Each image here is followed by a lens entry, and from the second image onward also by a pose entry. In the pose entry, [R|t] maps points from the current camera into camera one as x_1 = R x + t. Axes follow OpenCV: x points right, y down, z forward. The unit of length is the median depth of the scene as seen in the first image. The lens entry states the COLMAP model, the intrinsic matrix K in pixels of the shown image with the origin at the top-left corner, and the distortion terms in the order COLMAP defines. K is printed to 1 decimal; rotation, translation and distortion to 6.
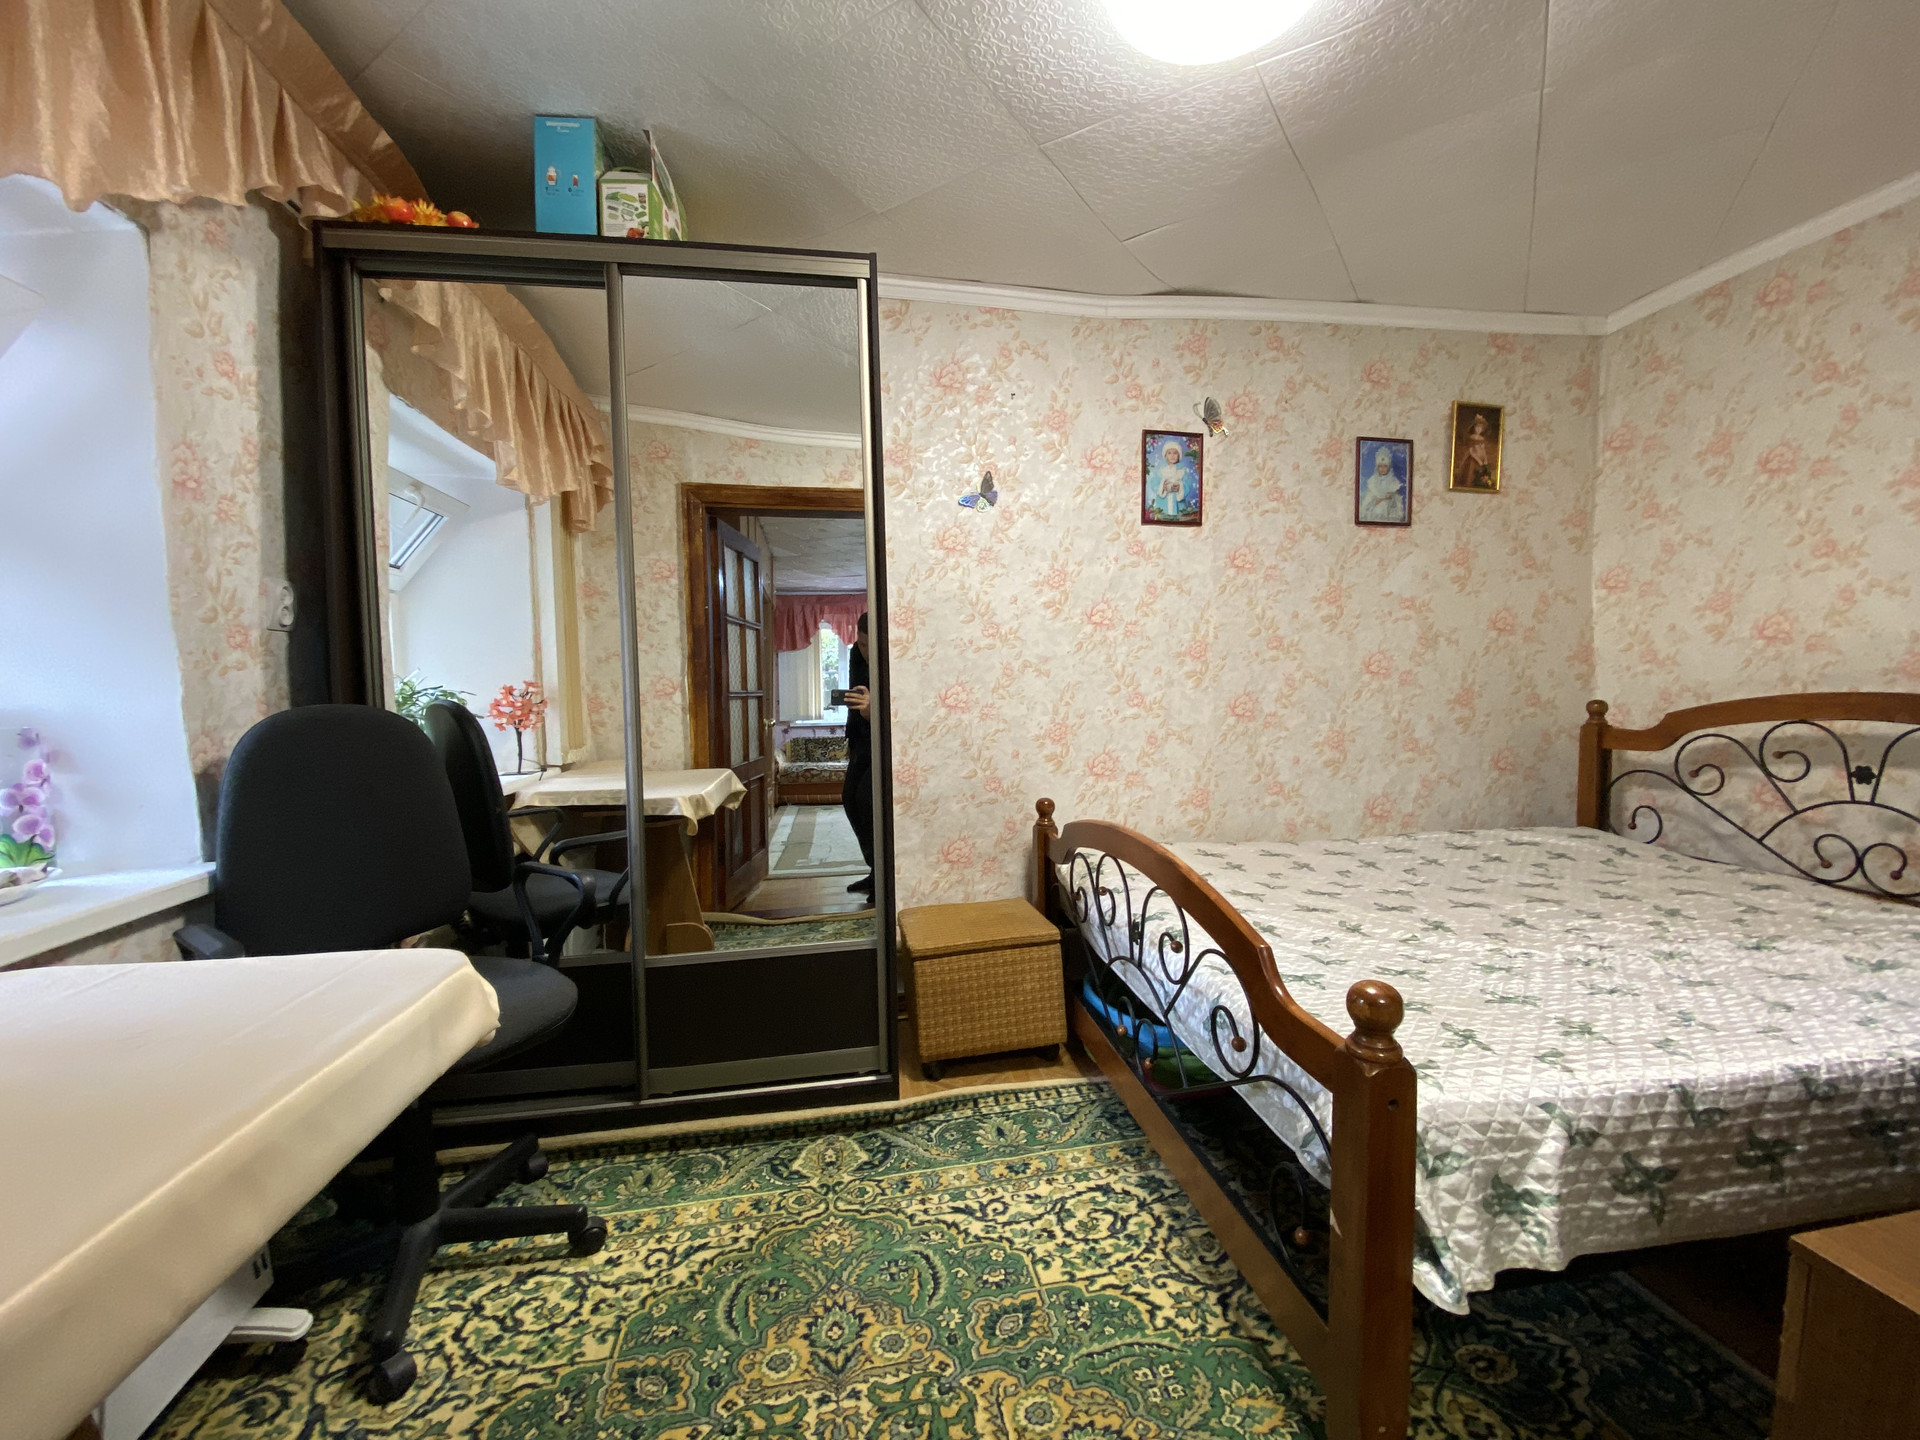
lens RADIAL K [[729.3, 0, 960.0], [0, 729.3, 720.0], [0, 0, 1]] dist [0.000934, -0.010492]
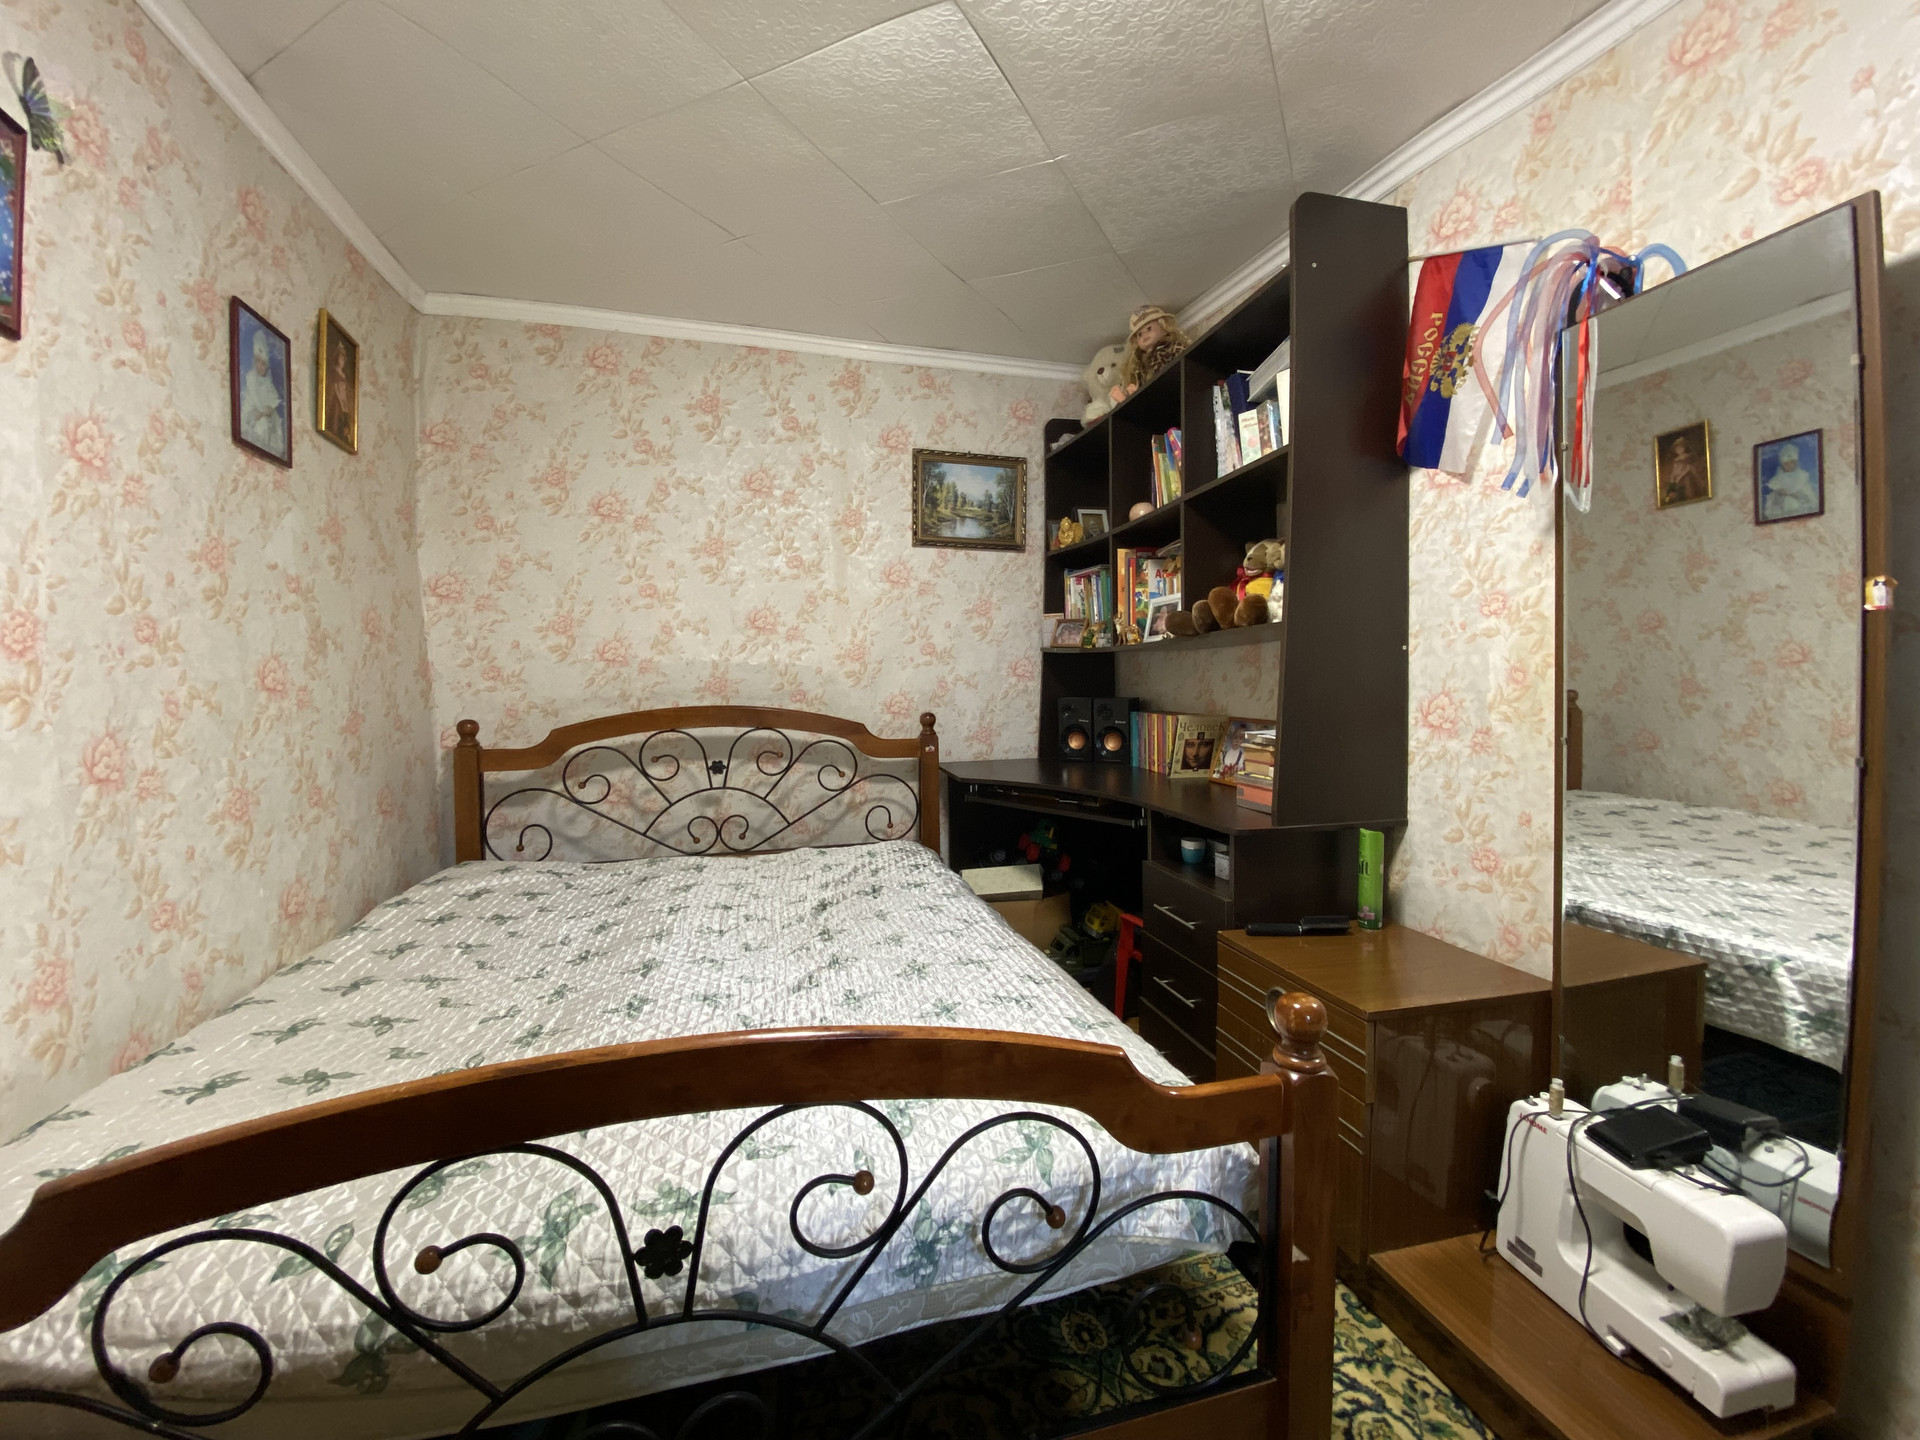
lens RADIAL K [[765.0, 0, 966.9], [0, 765.0, 714.5], [0, 0, 1]] dist [0.038772, -0.035603]
pose [[-0.095467, -0.028506, 0.995024, -0.151743], [0.059122, 0.997663, 0.034254, -0.032642], [-0.993675, 0.062098, -0.093558, 0.501521]]
